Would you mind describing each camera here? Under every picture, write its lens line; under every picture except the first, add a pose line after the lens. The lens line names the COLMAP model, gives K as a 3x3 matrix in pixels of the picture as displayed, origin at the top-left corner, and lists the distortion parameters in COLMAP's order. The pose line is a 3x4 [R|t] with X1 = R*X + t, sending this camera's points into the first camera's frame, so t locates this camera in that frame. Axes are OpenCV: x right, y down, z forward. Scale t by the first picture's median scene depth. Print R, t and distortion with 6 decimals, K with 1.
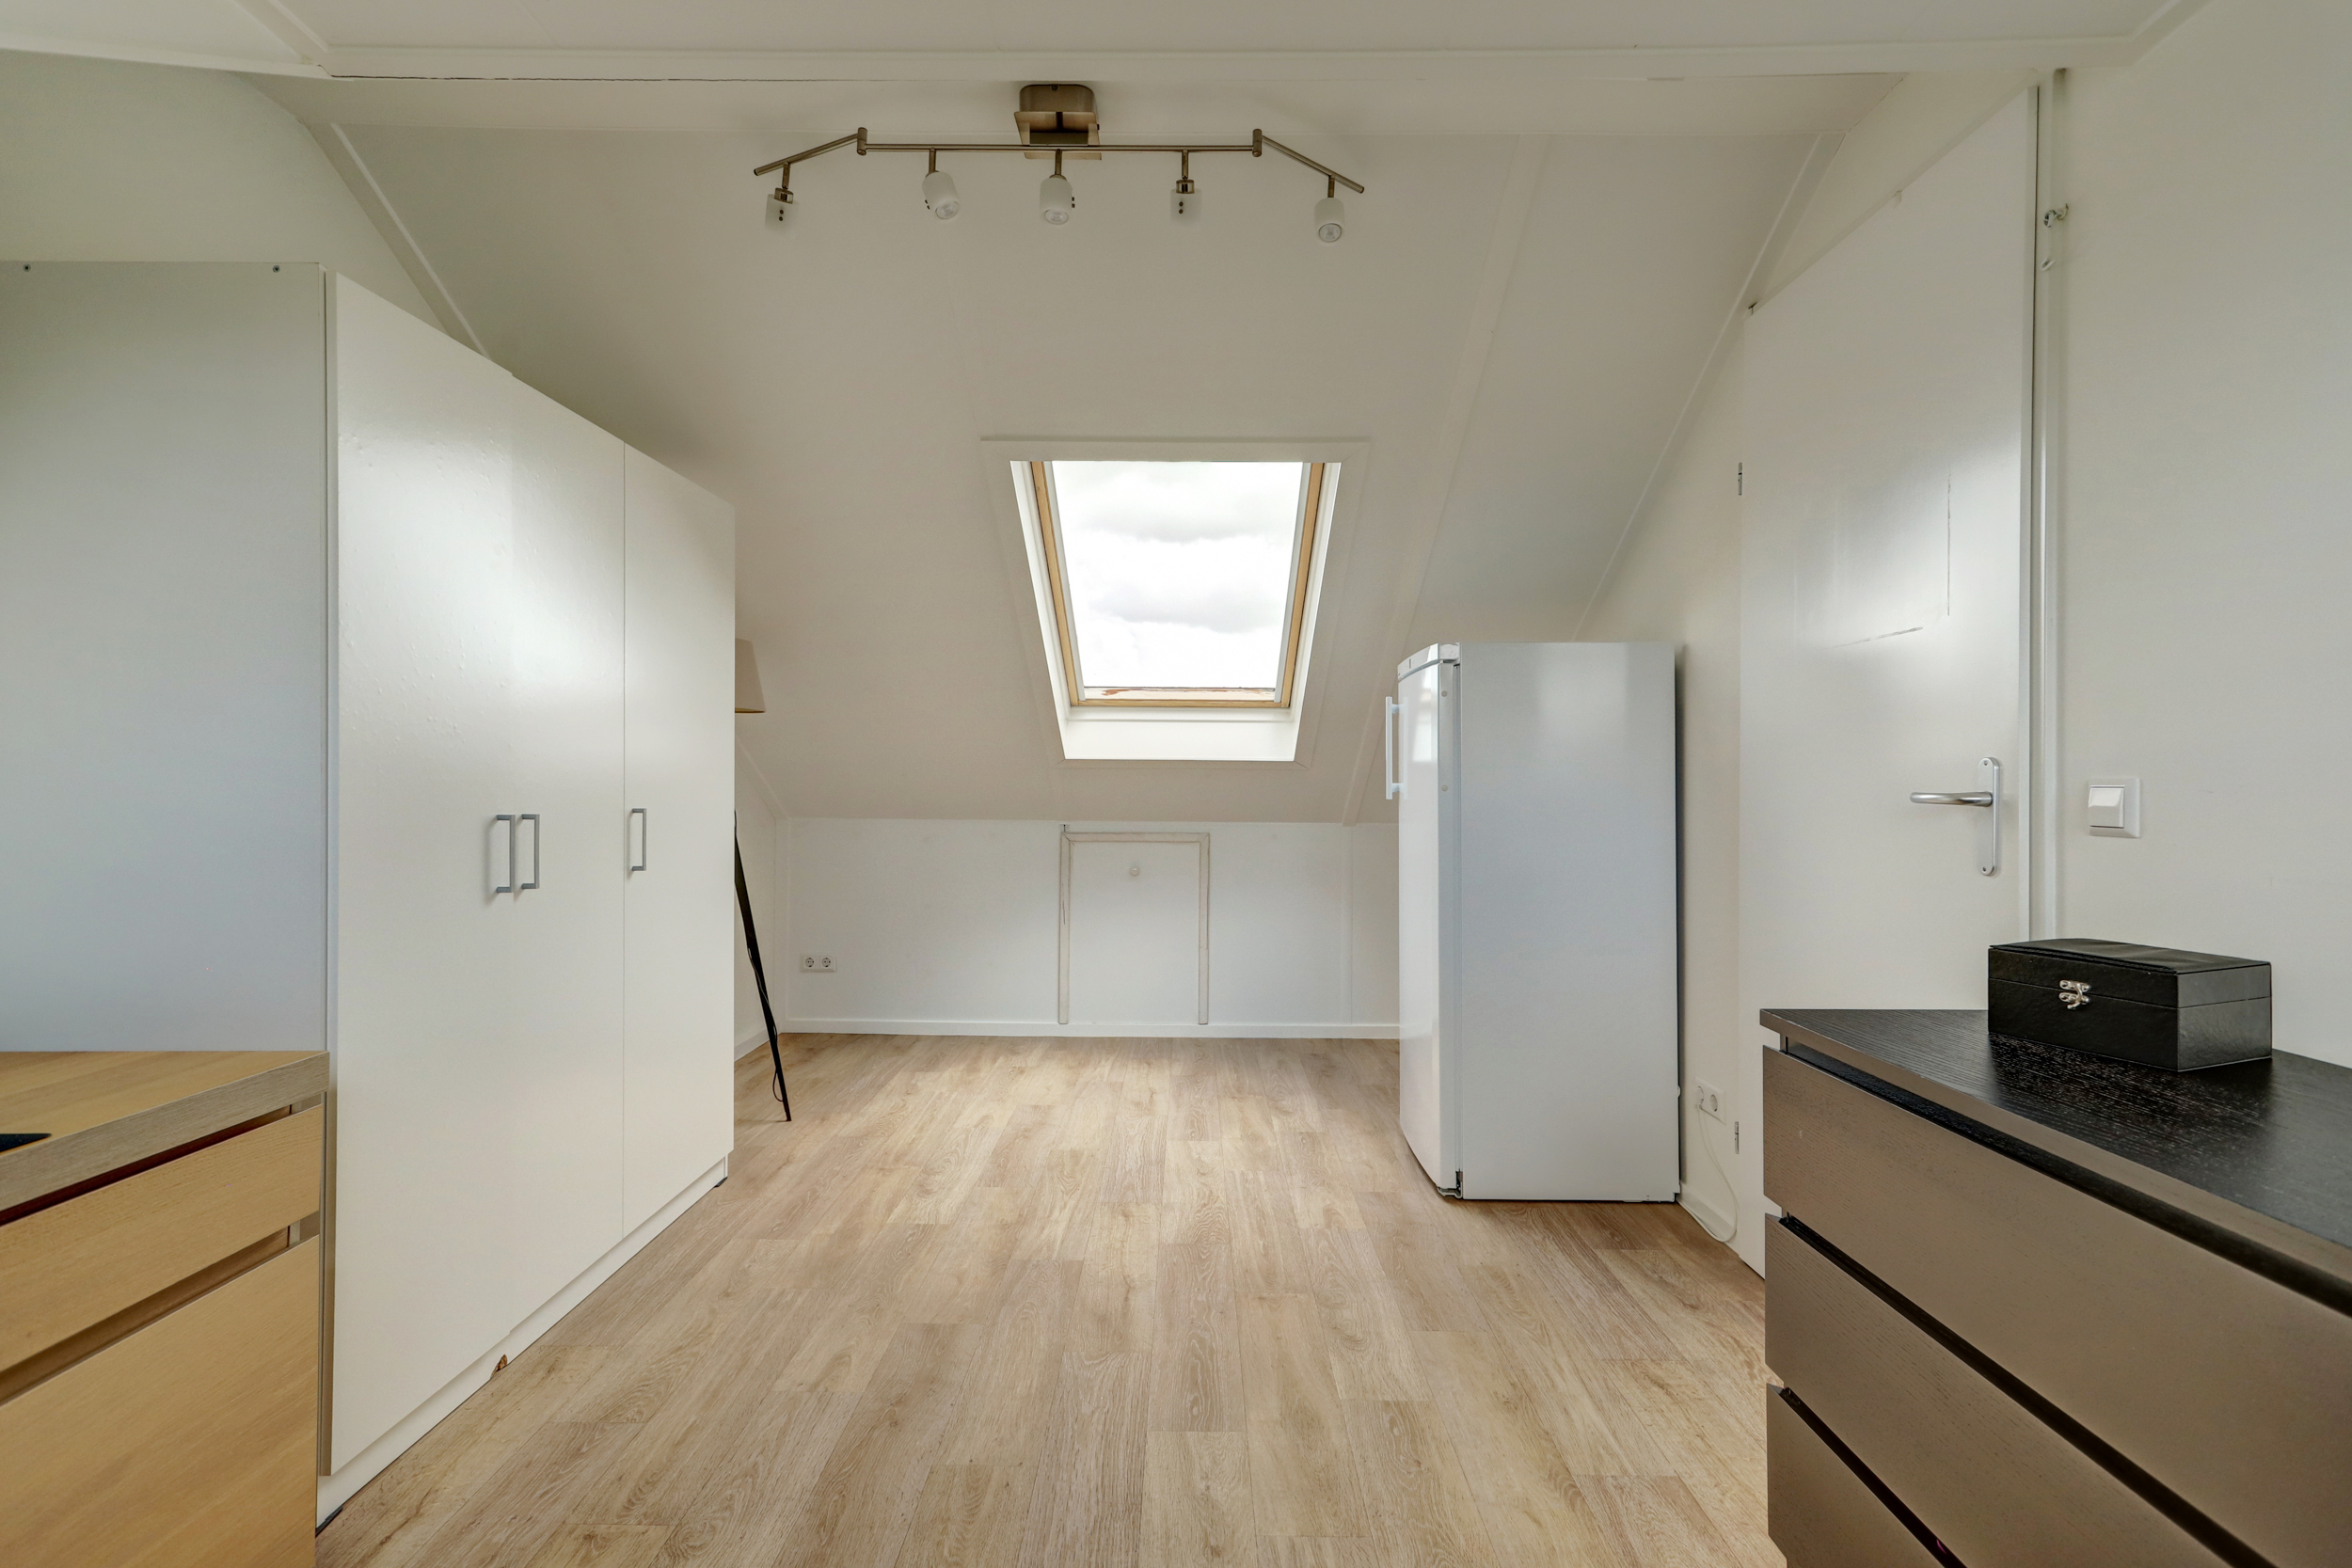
lens RADIAL K [[1125.8, 0, 1179.1], [0, 1125.8, 783.1], [0, 0, 1]] dist [0.018755, 0.000180]
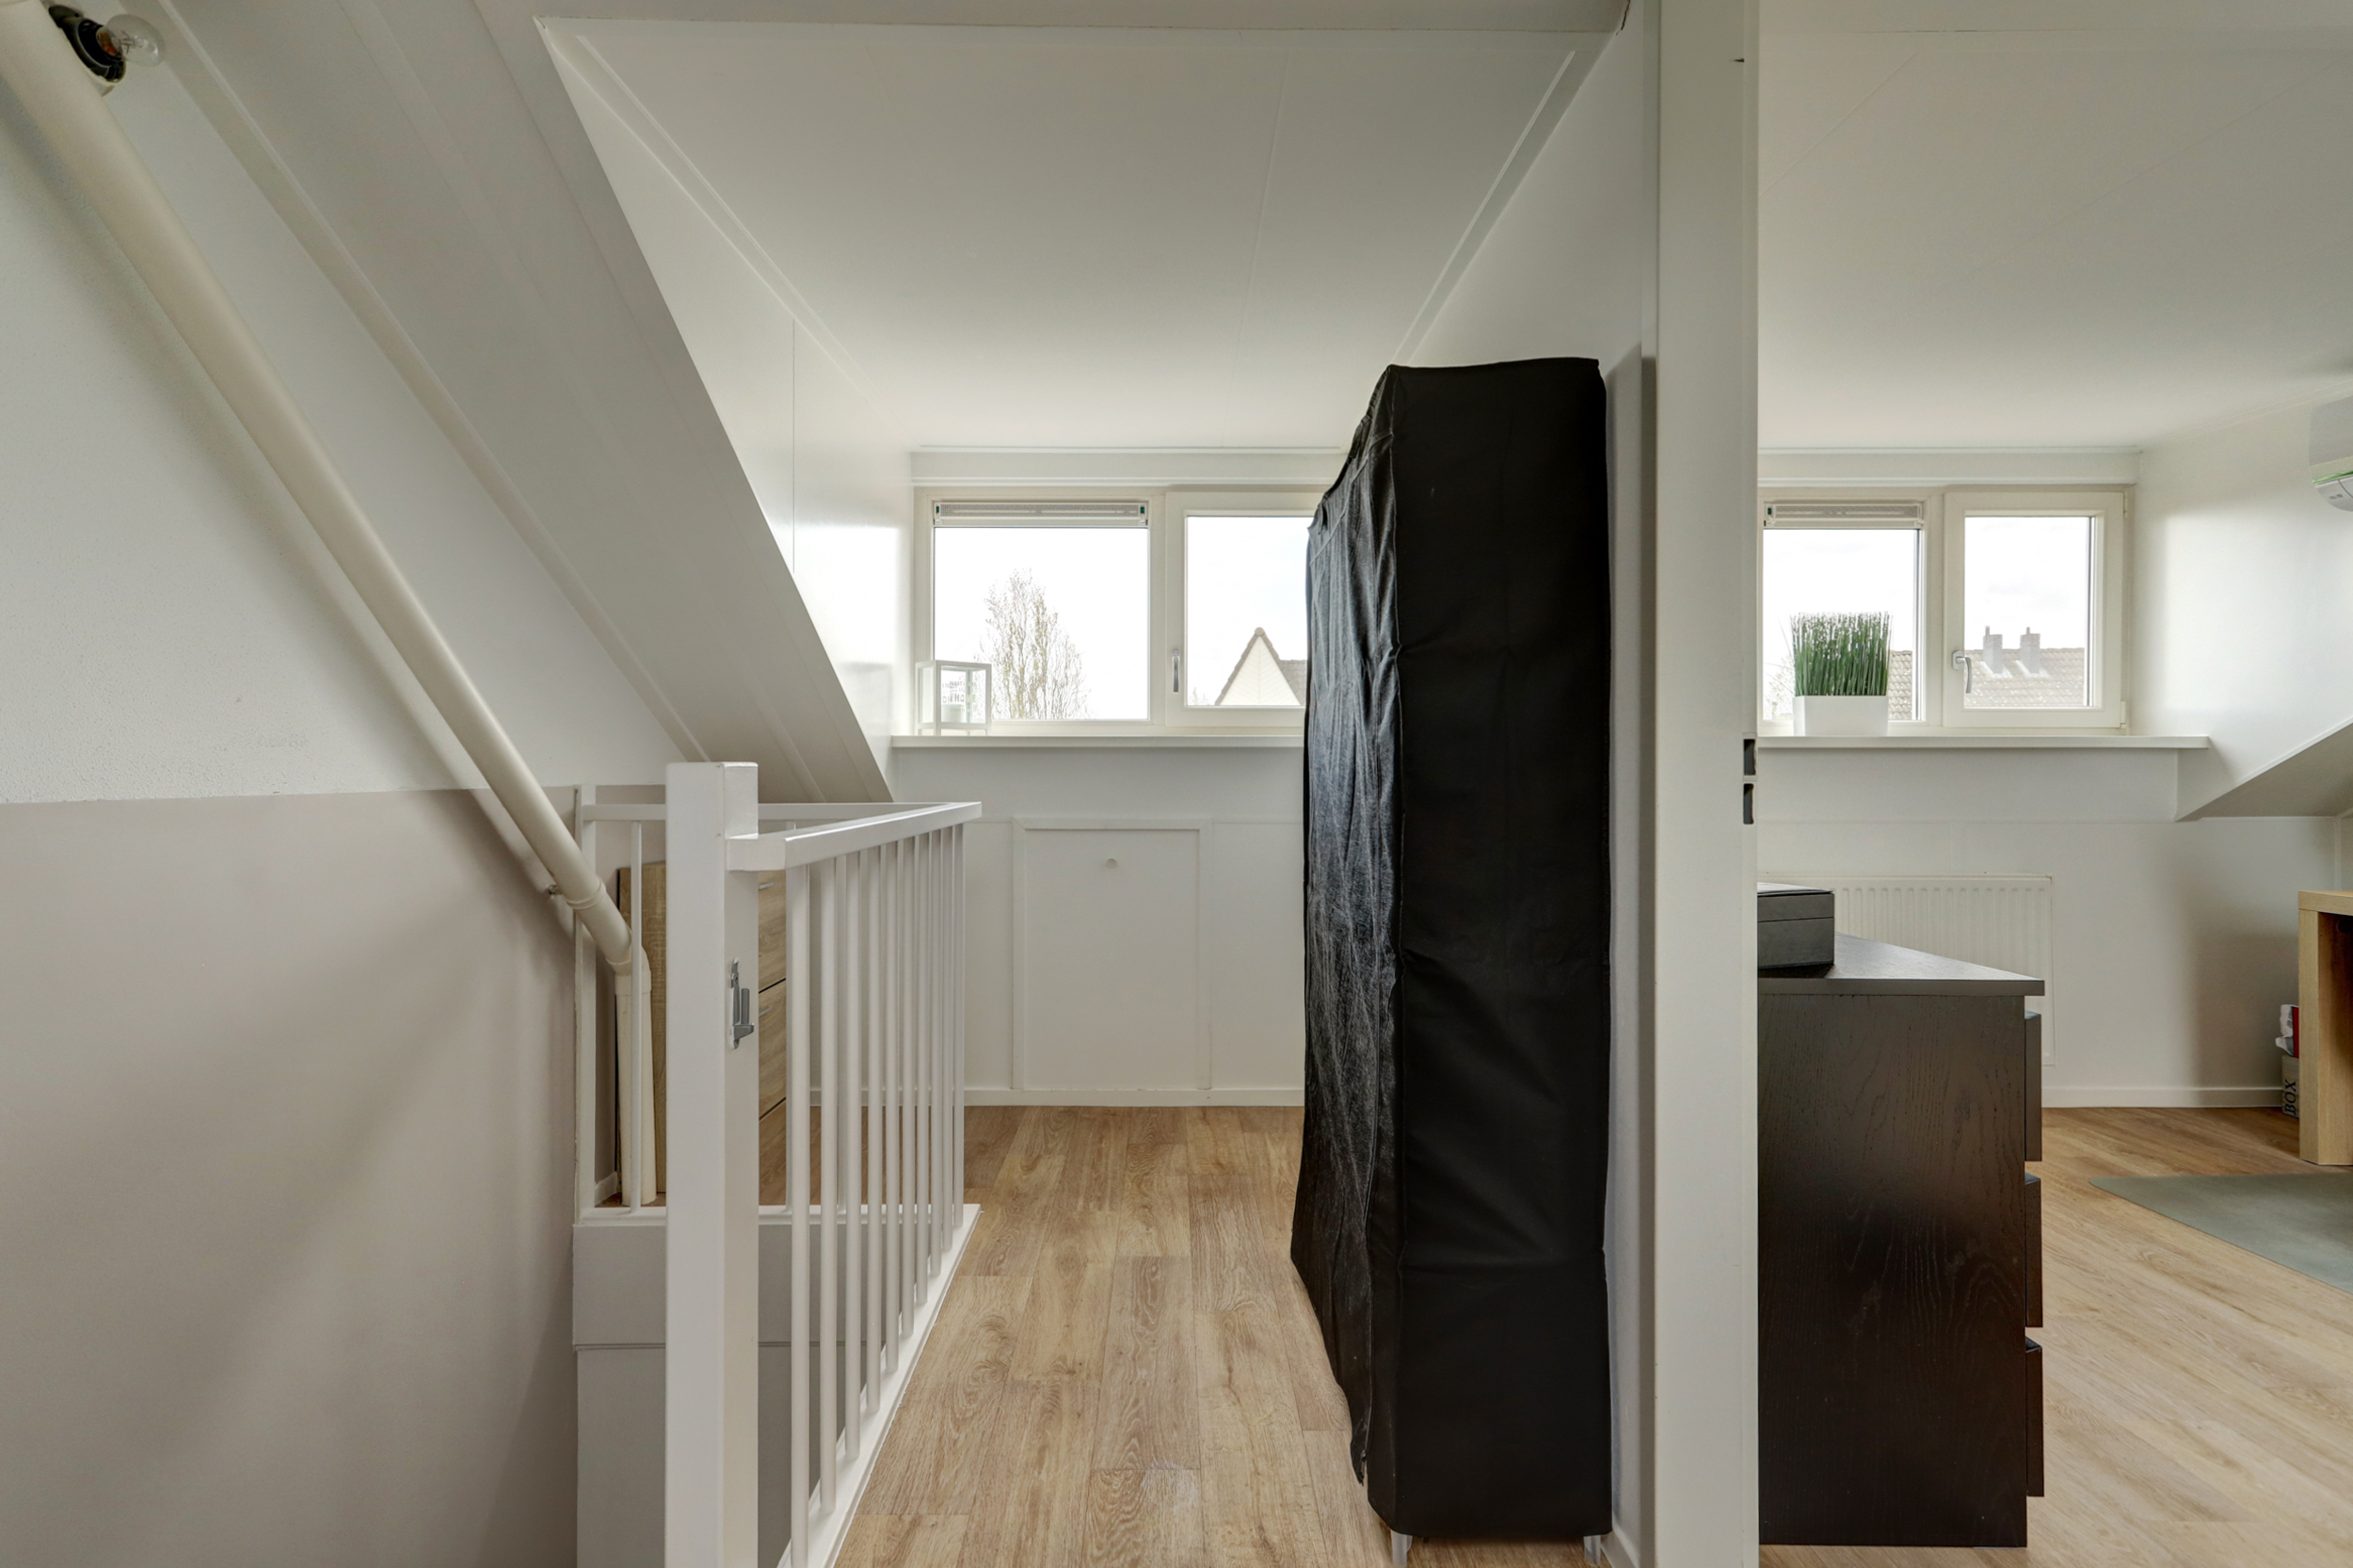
lens RADIAL K [[1126.4, 0, 1177.1], [0, 1126.4, 772.3], [0, 0, 1]] dist [0.018755, 0.000180]
pose [[-0.999556, -0.024901, -0.016362, 0.021041], [-0.024906, 0.999690, 0.000141, 0.004756], [0.016354, 0.000548, -0.999866, 2.077474]]
